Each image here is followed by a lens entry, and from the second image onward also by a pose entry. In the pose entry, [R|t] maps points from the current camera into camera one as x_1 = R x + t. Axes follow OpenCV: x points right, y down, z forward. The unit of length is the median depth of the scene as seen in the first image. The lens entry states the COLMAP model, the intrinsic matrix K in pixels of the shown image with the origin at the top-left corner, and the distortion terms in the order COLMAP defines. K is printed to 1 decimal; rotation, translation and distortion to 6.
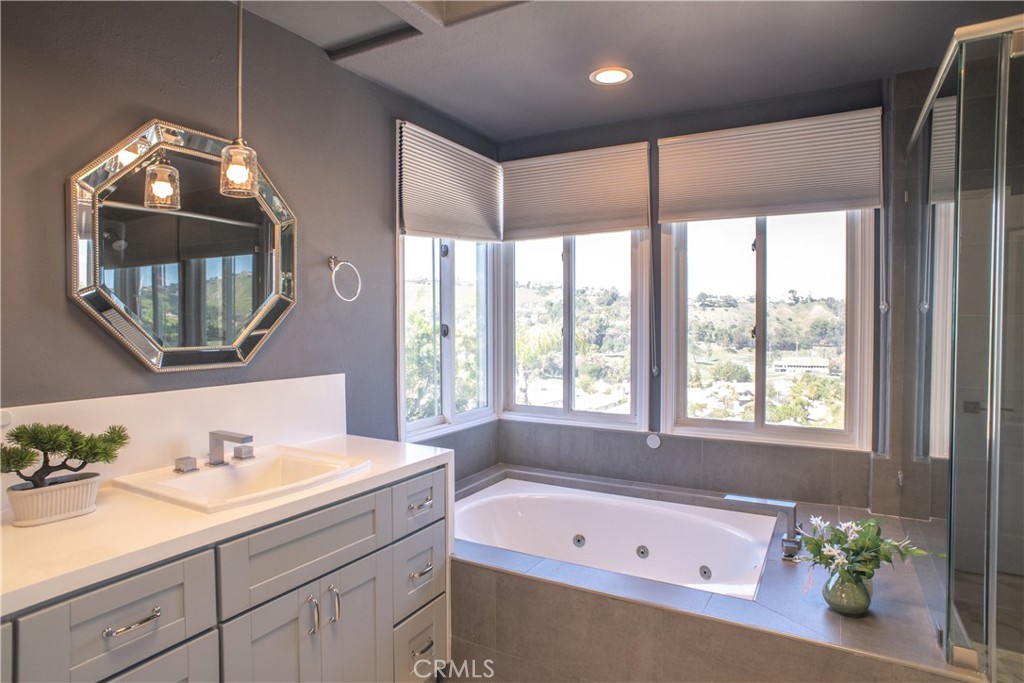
lens RADIAL K [[585.8, 0, 509.2], [0, 585.8, 333.6], [0, 0, 1]] dist [-0.096738, 0.071453]
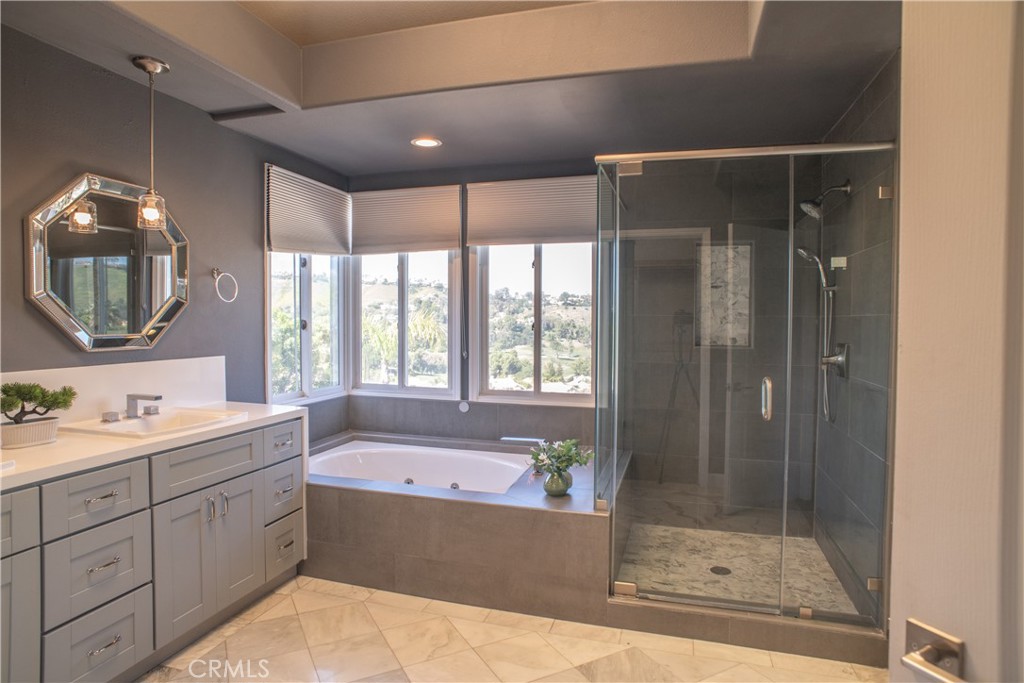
lens RADIAL K [[585.8, 0, 509.2], [0, 585.8, 333.6], [0, 0, 1]] dist [-0.096738, 0.071453]
pose [[0.976145, -0.000087, 0.217120, 0.063407], [-0.000774, 0.999992, 0.003879, 0.010573], [-0.217118, -0.003955, 0.976137, -0.395317]]
